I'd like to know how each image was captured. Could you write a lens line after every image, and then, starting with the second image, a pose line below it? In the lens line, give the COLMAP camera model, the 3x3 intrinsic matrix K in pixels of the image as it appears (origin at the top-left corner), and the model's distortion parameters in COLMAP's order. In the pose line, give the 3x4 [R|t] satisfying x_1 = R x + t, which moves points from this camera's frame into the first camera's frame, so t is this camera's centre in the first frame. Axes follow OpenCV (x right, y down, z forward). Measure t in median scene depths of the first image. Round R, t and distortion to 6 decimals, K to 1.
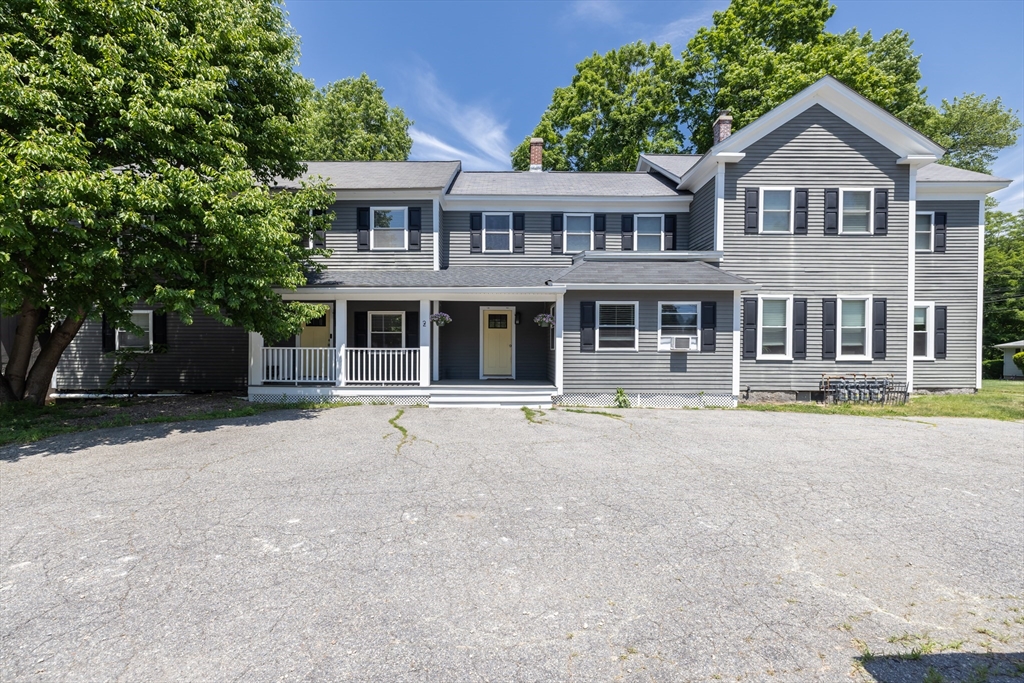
lens RADIAL K [[437.9, 0, 511.0], [0, 437.9, 362.4], [0, 0, 1]] dist [-0.000645, 0.000001]
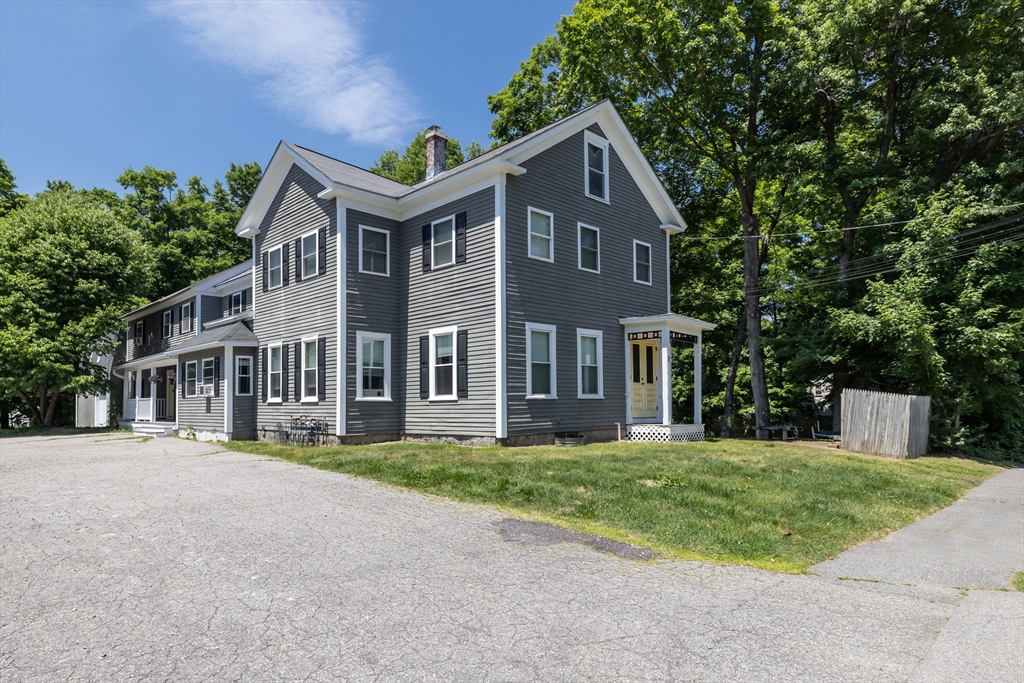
lens RADIAL K [[607.5, 0, 487.1], [0, 607.5, 377.3], [0, 0, 1]] dist [0.001050, 0.000953]
pose [[0.695005, -0.041939, -0.717781, 2.077376], [0.002516, 0.998433, -0.055900, 0.017744], [0.719001, 0.037045, 0.694022, 0.326328]]
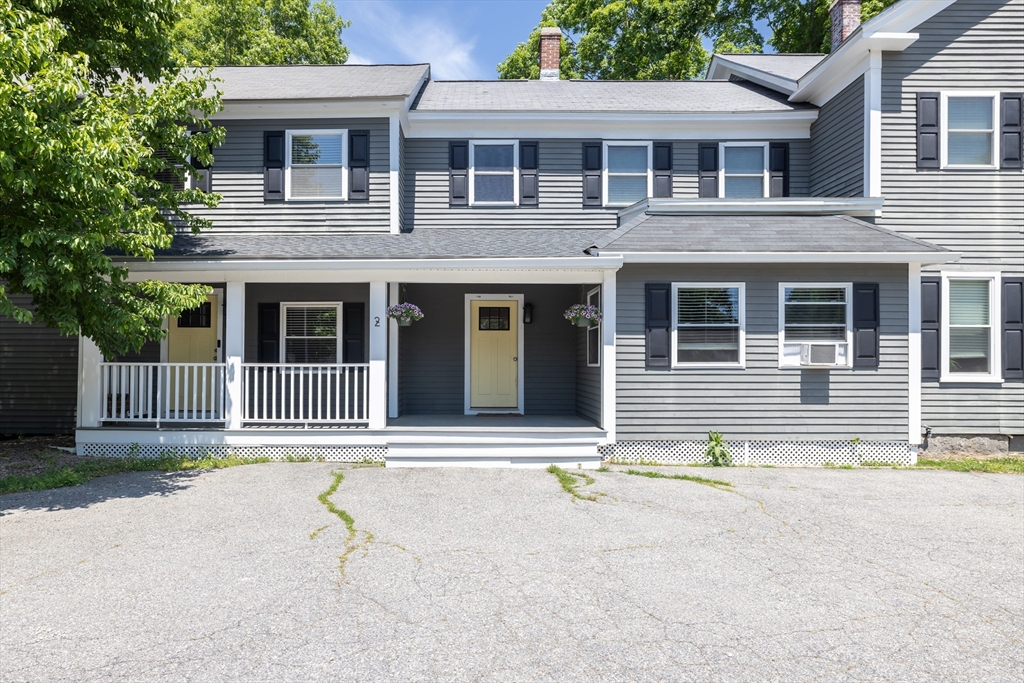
lens RADIAL K [[636.4, 0, 481.6], [0, 636.4, 365.0], [0, 0, 1]] dist [-0.003976, 0.000994]
pose [[0.999975, -0.002099, -0.006753, -0.049732], [0.001916, 0.999633, -0.027019, -0.007195], [0.006808, 0.027006, 0.999612, 0.144105]]
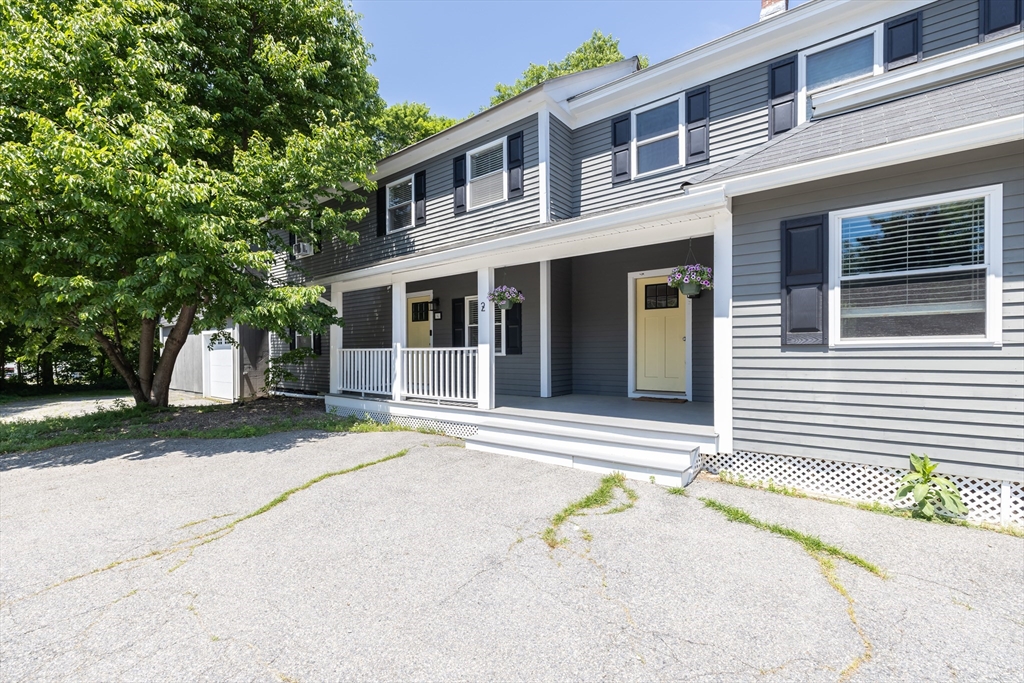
lens RADIAL K [[448.7, 0, 499.3], [0, 448.7, 356.3], [0, 0, 1]] dist [0.002002, 0.000391]
pose [[0.778694, -0.002901, -0.627397, 0.198971], [-0.001519, 0.999978, -0.006509, -0.014535], [0.627402, 0.006022, 0.778673, 0.494021]]
